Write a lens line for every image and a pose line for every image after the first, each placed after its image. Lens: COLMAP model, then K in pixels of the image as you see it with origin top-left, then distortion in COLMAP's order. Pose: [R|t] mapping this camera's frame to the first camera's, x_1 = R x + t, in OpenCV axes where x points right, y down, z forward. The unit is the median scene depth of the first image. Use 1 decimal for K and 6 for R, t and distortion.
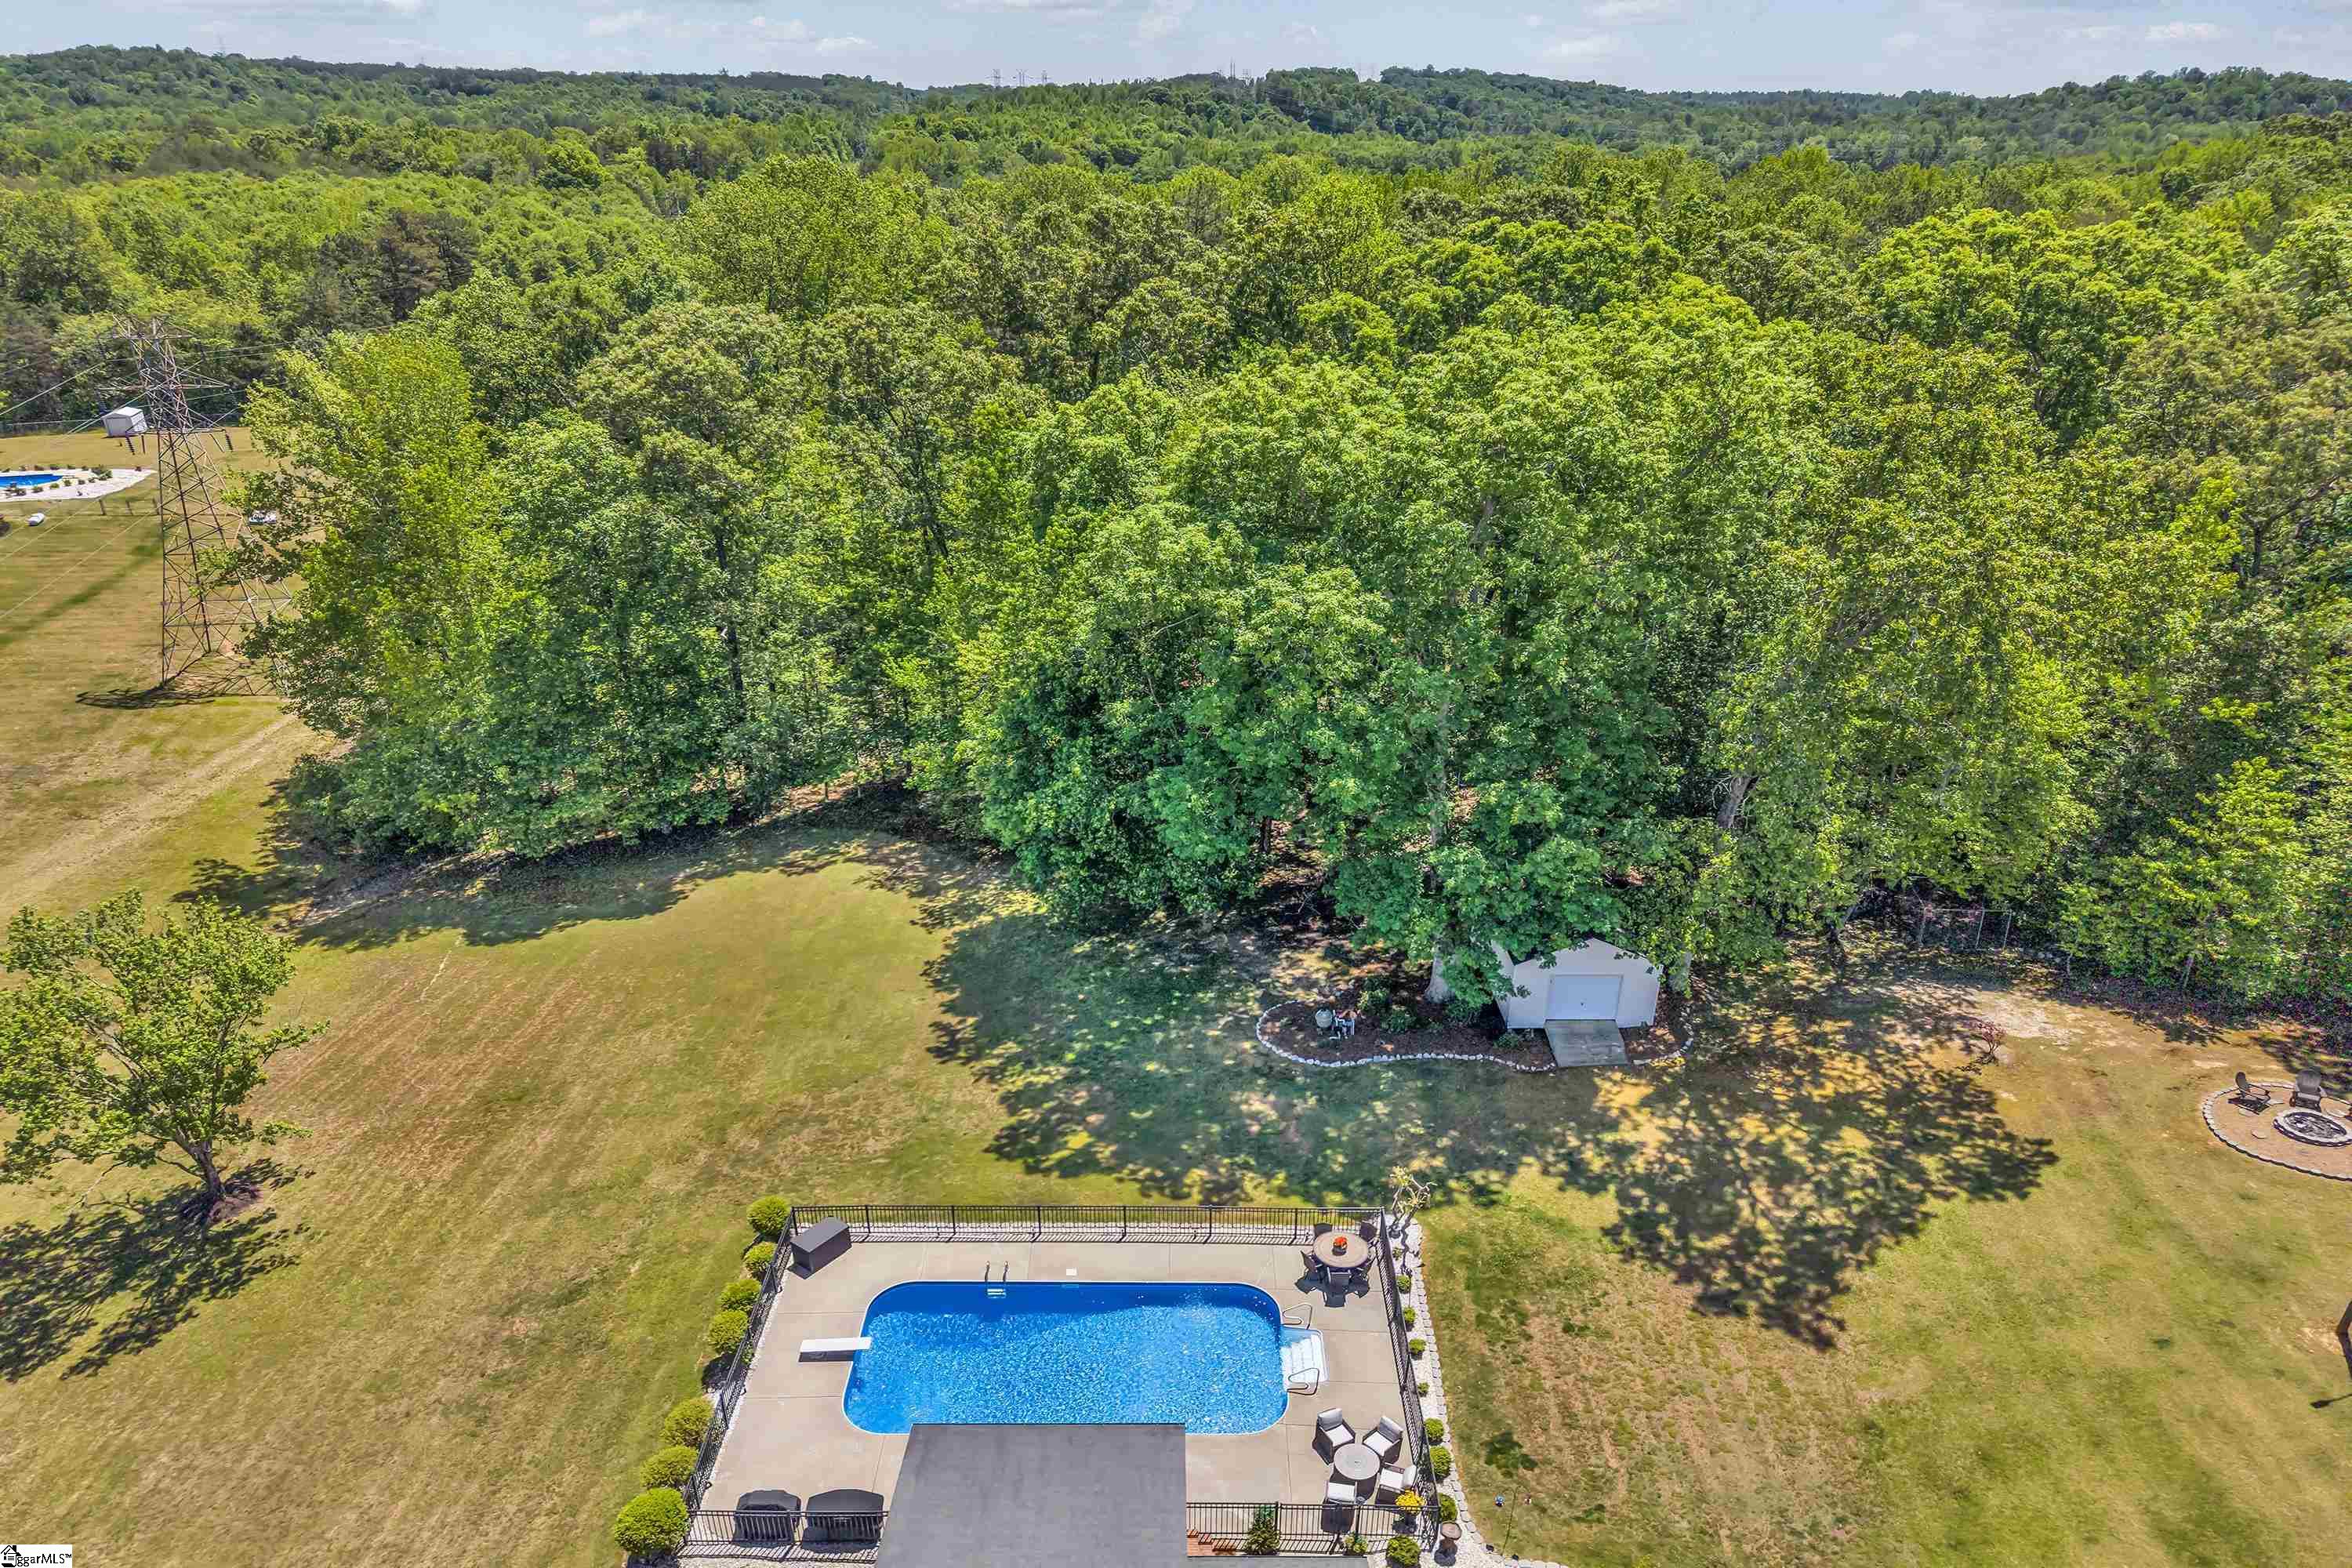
lens RADIAL K [[1585.9, 0, 1179.2], [0, 1585.9, 852.1], [0, 0, 1]] dist [0.006690, 0.001302]
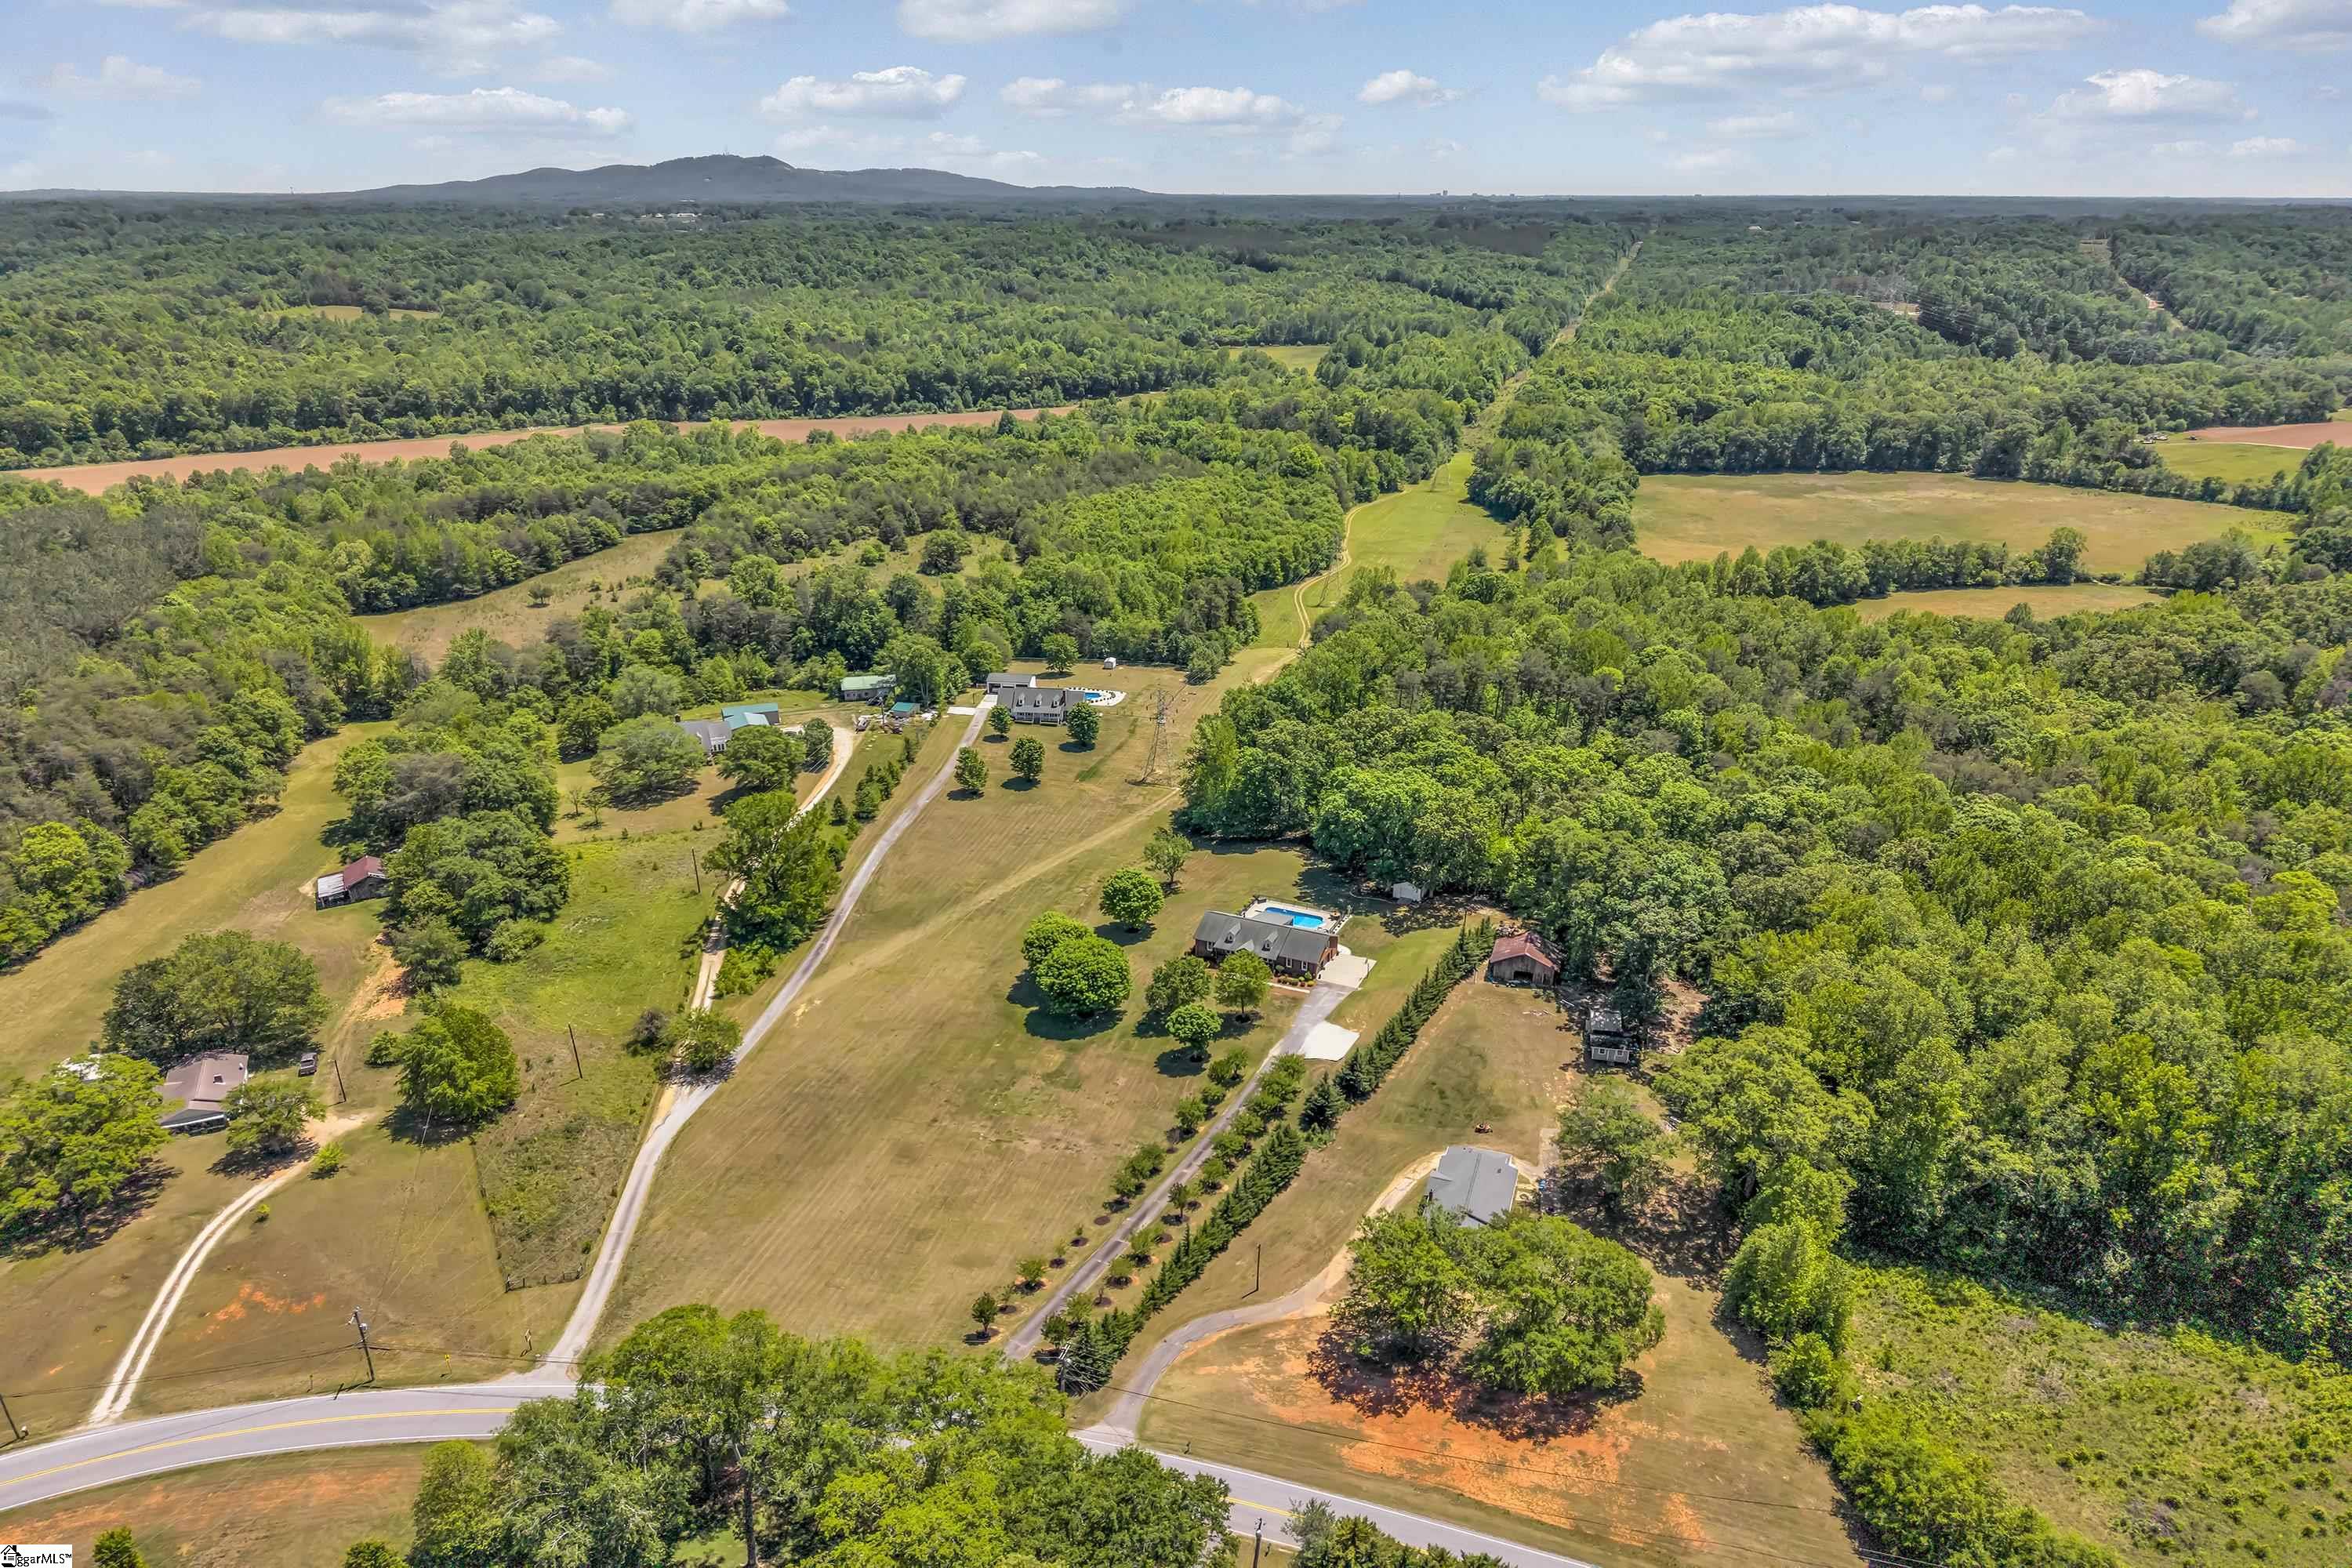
lens RADIAL K [[1556.5, 0, 1178.0], [0, 1556.5, 895.3], [0, 0, 1]] dist [0.026293, -0.023258]
pose [[0.908581, 0.172860, -0.380263, 1.182097], [-0.177558, 0.983842, 0.022988, 0.087812], [0.378092, 0.046632, 0.924593, -3.184250]]
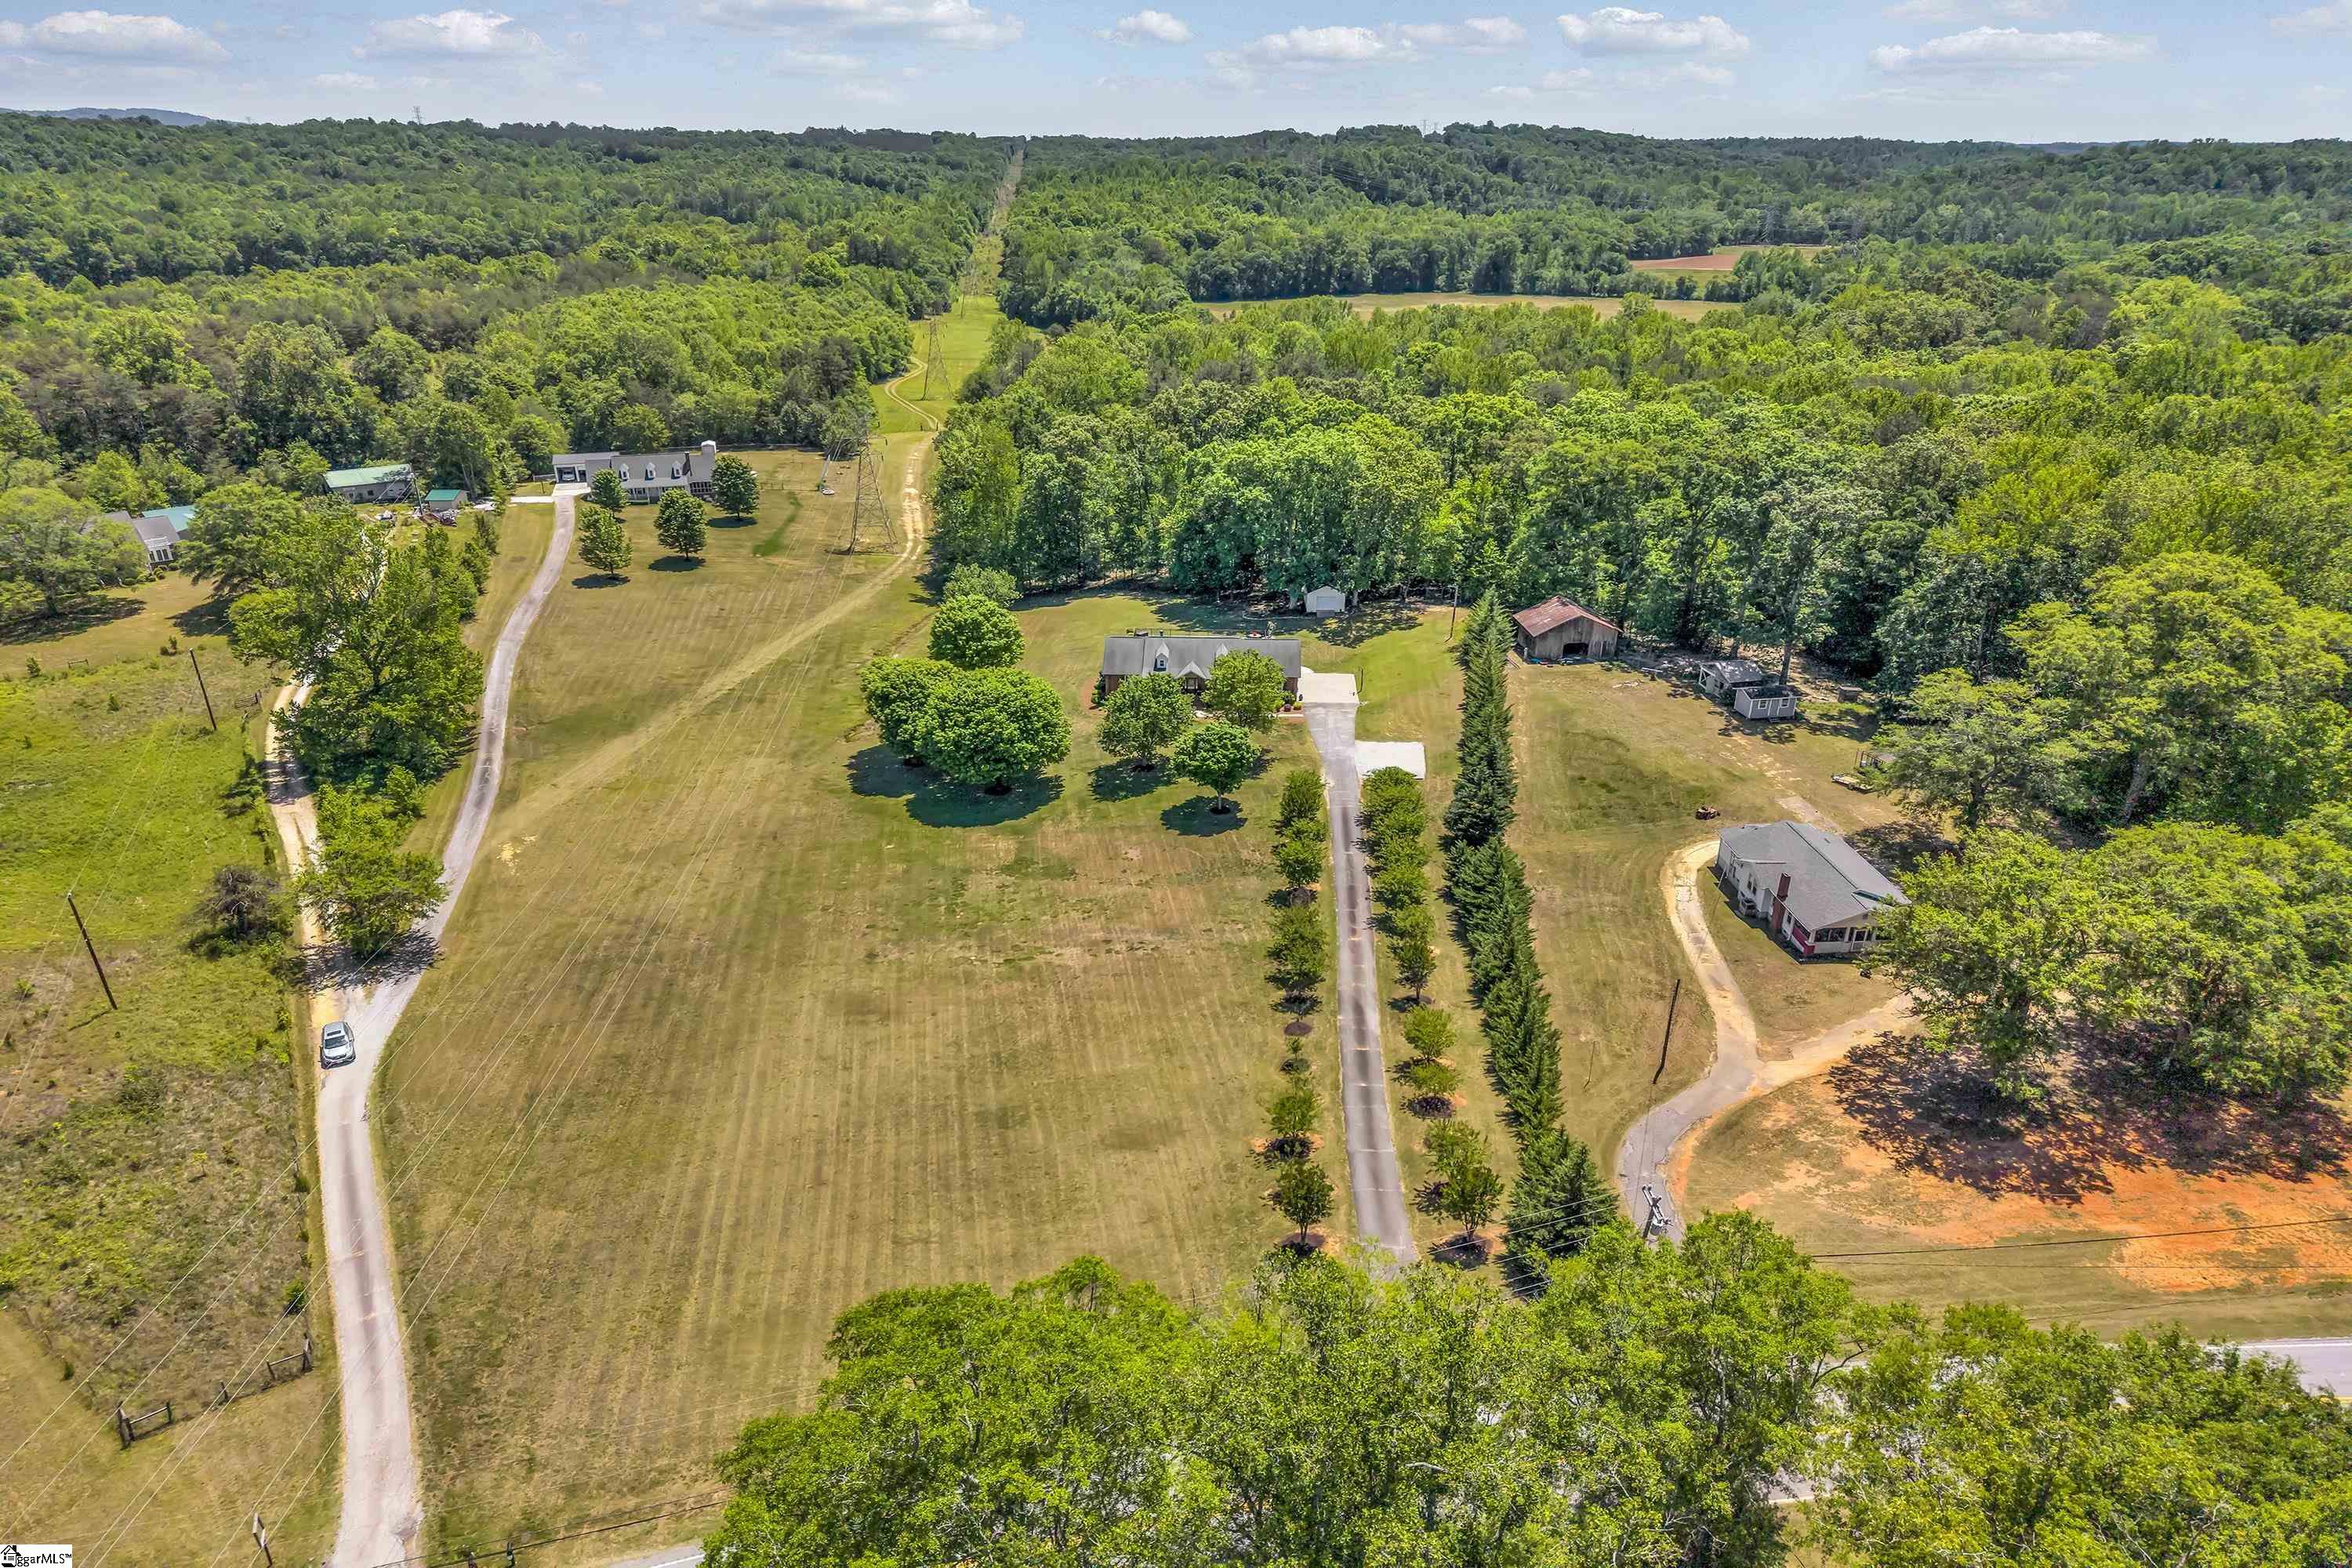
lens RADIAL K [[1556.5, 0, 1178.0], [0, 1556.5, 895.3], [0, 0, 1]] dist [0.026293, -0.023258]
pose [[0.998902, 0.019174, -0.042752, 0.052495], [-0.018649, 0.999746, 0.012660, 0.592055], [0.042984, -0.011849, 0.999005, -2.196240]]
